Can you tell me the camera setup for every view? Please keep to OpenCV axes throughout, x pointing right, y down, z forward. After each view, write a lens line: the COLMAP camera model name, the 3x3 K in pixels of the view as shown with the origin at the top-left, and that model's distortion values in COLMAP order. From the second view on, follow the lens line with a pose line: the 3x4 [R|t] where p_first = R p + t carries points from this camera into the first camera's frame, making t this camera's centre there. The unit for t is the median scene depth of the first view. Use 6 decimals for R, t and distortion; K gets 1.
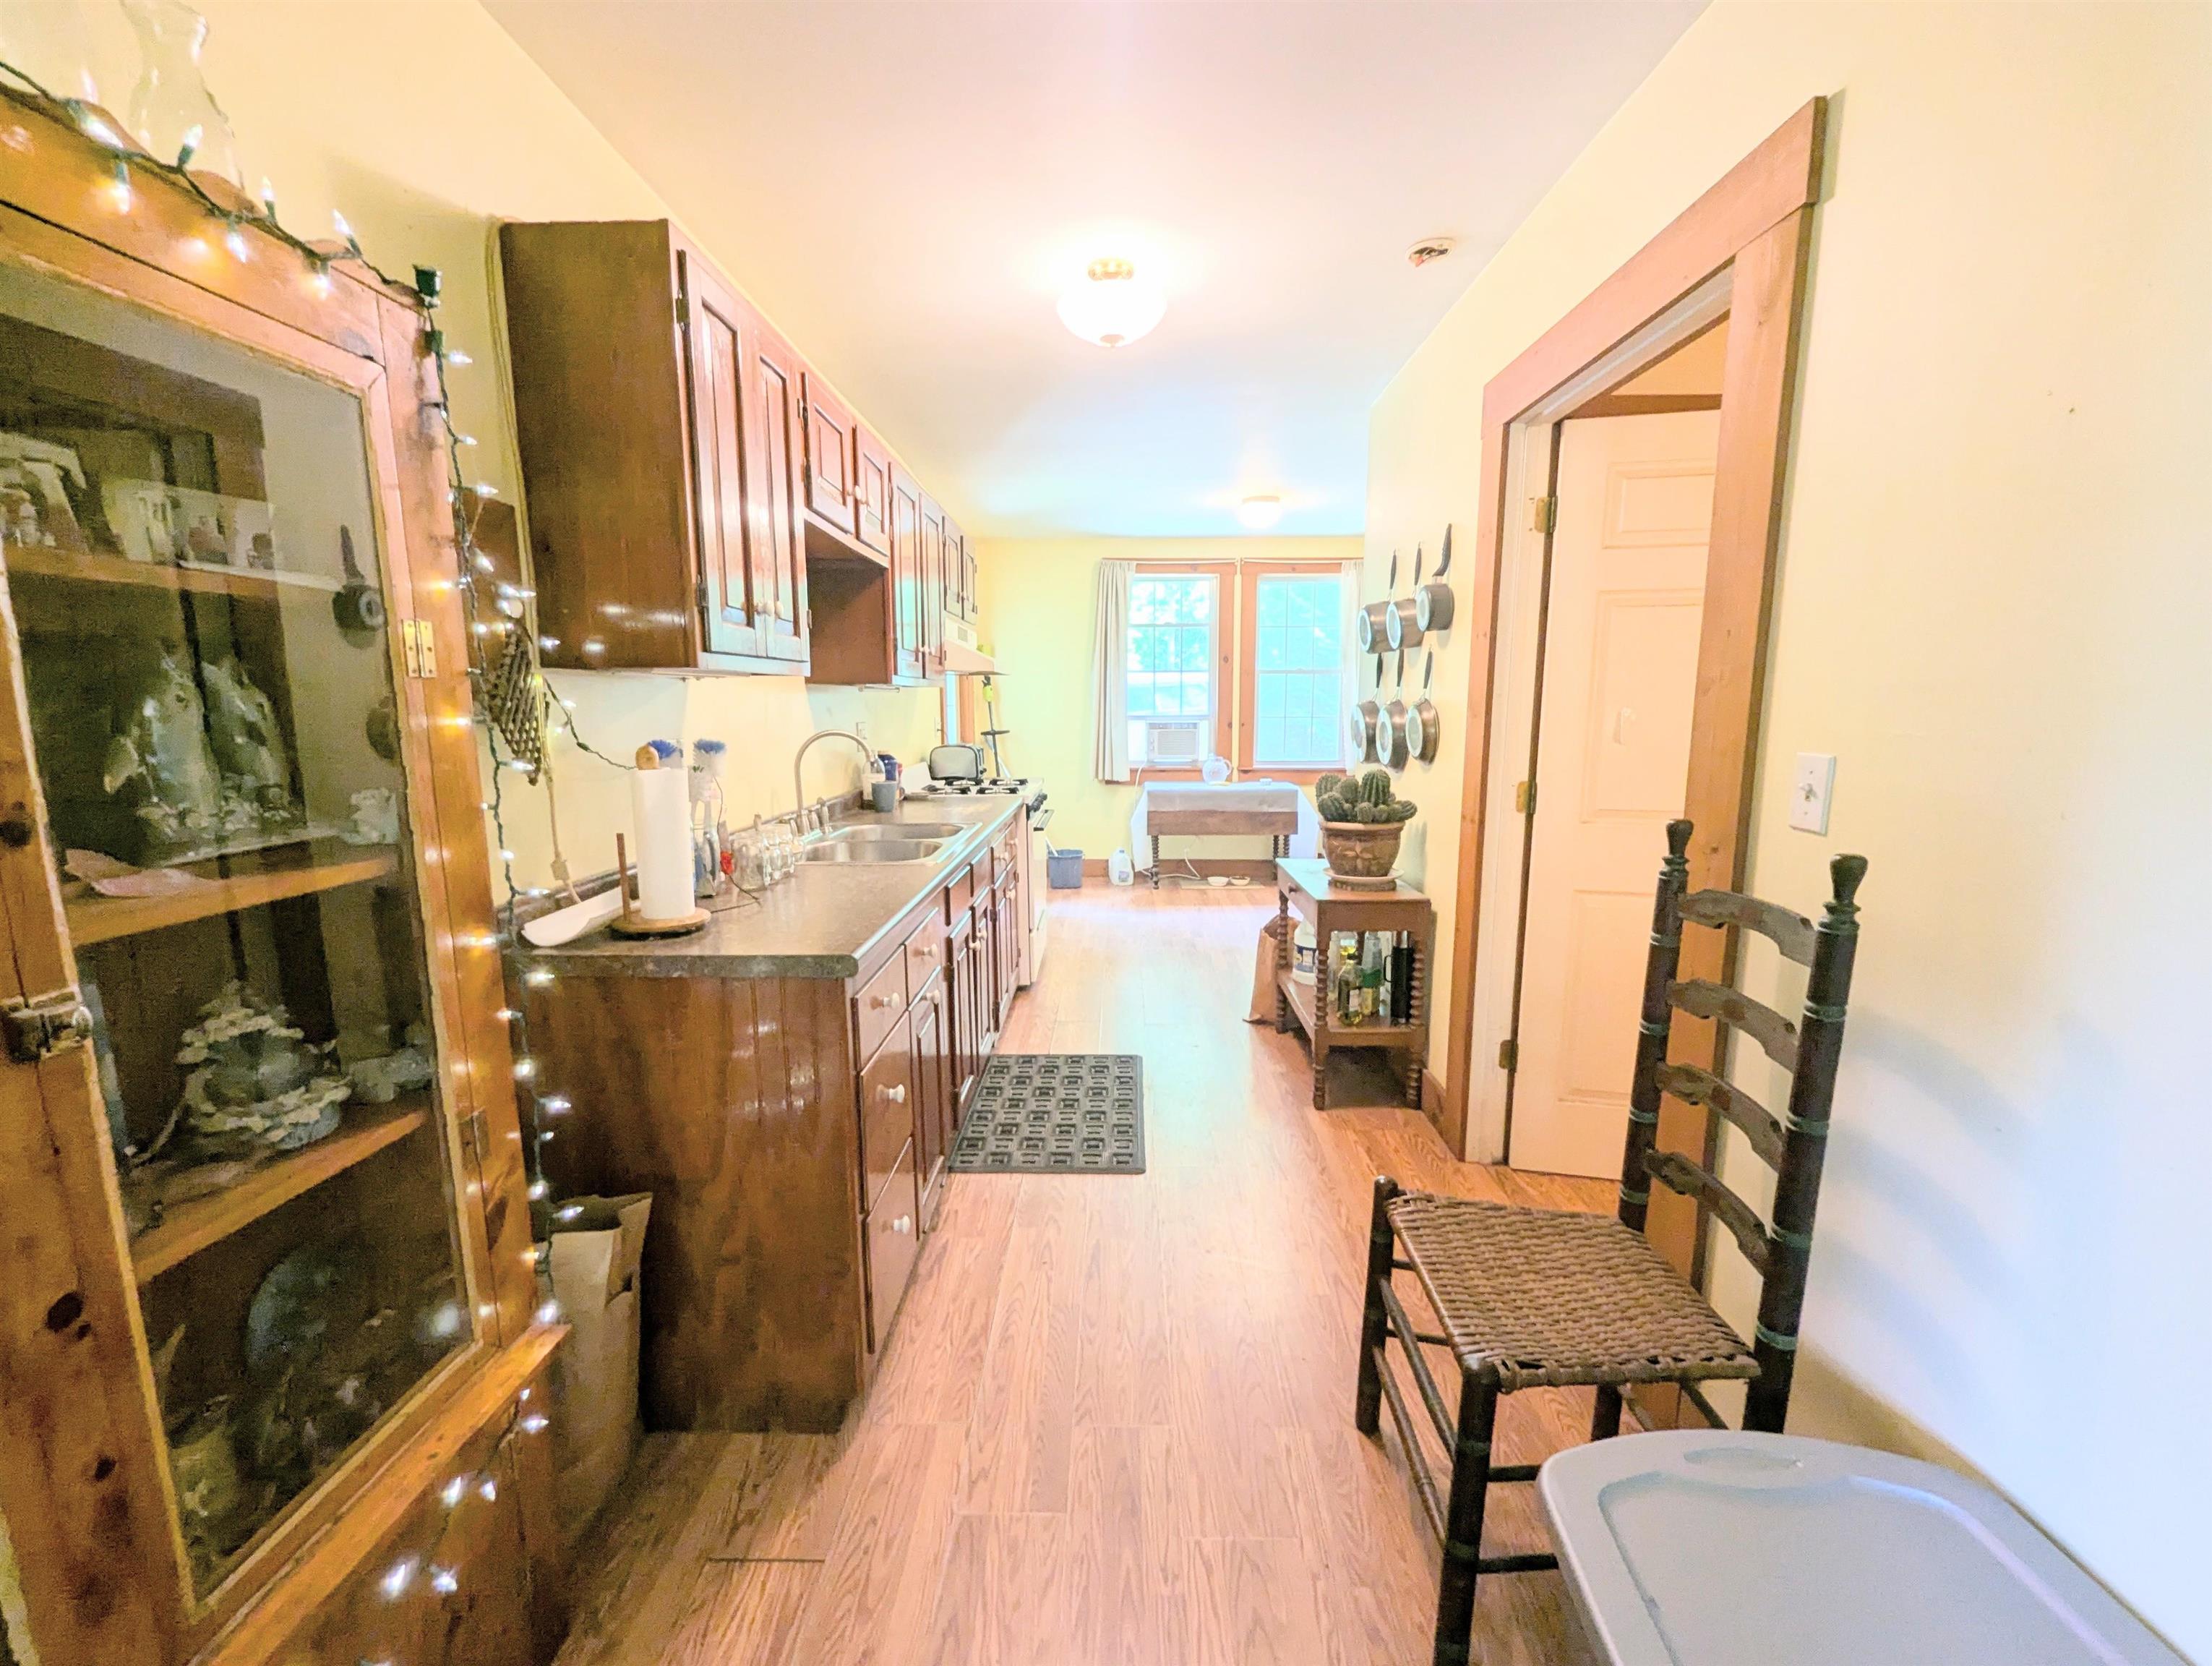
lens RADIAL K [[987.7, 0, 1104.0], [0, 987.7, 849.6], [0, 0, 1]] dist [0.000309, 0.000205]
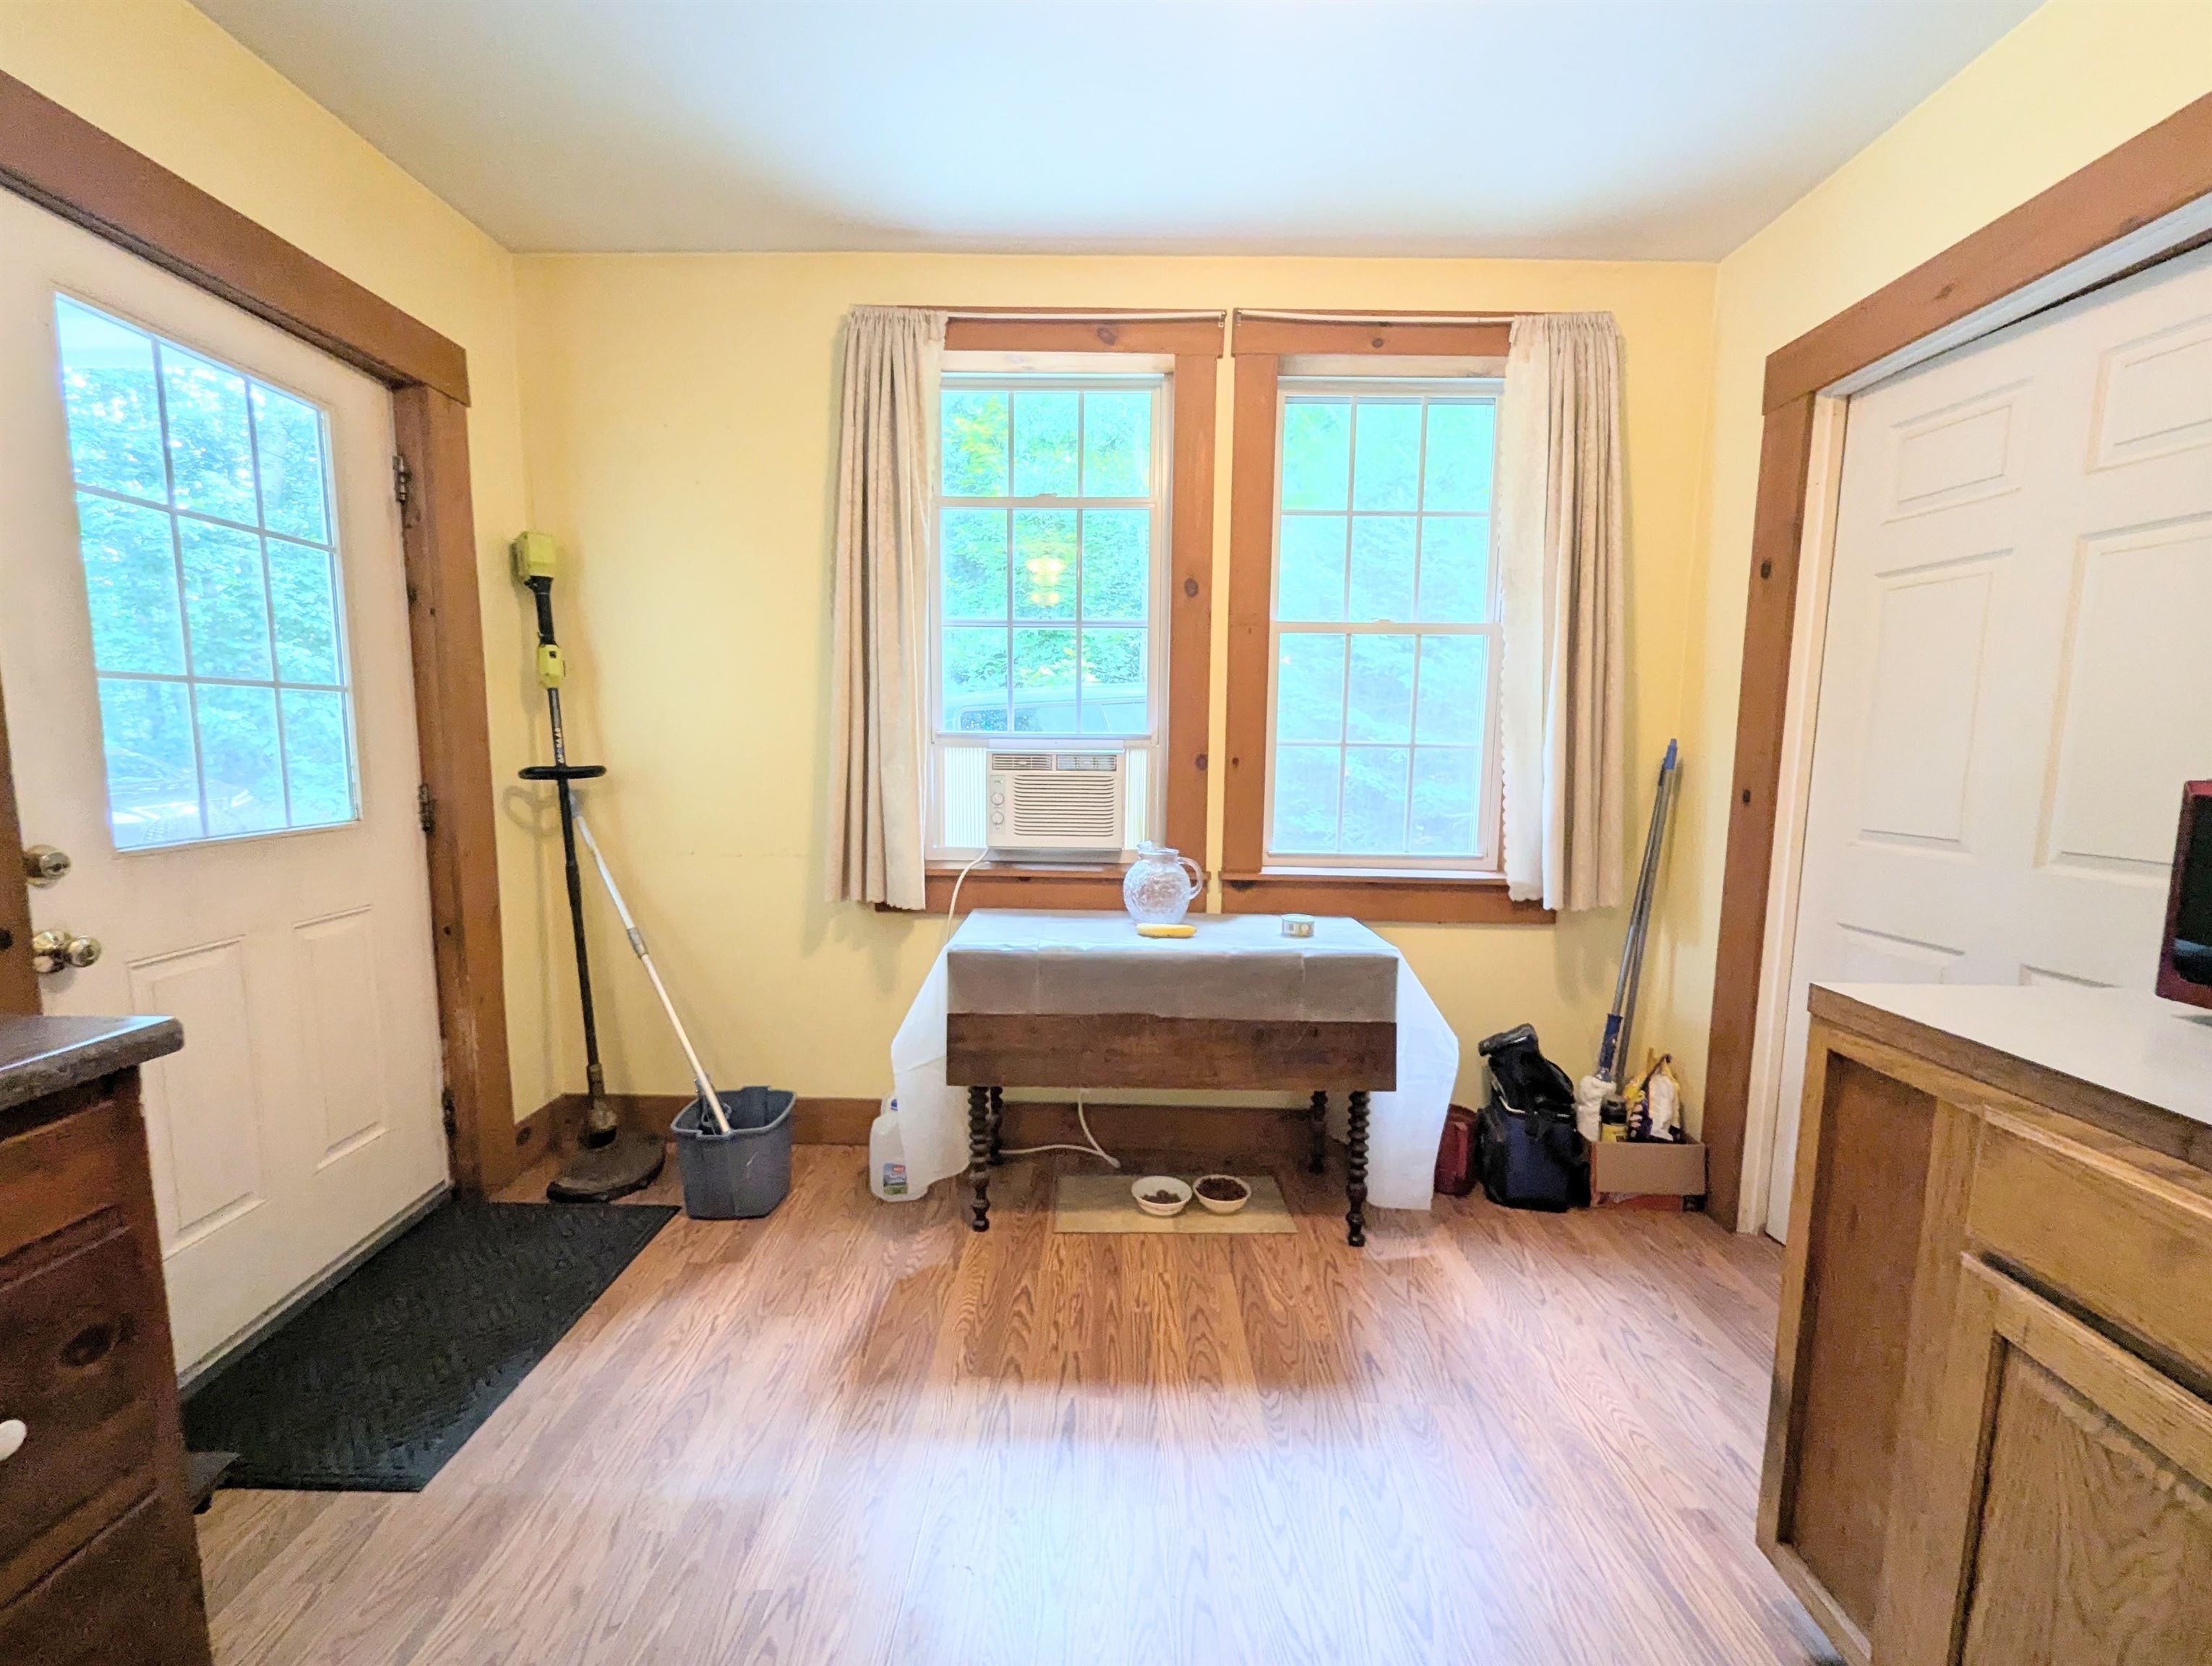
lens RADIAL K [[920.6, 0, 1105.7], [0, 920.6, 843.7], [0, 0, 1]] dist [-0.000091, 0.000778]
pose [[0.999651, 0.013312, -0.022810, 0.101040], [-0.014059, 0.999361, -0.032874, -0.084229], [0.022358, 0.033183, 0.999199, 0.660515]]
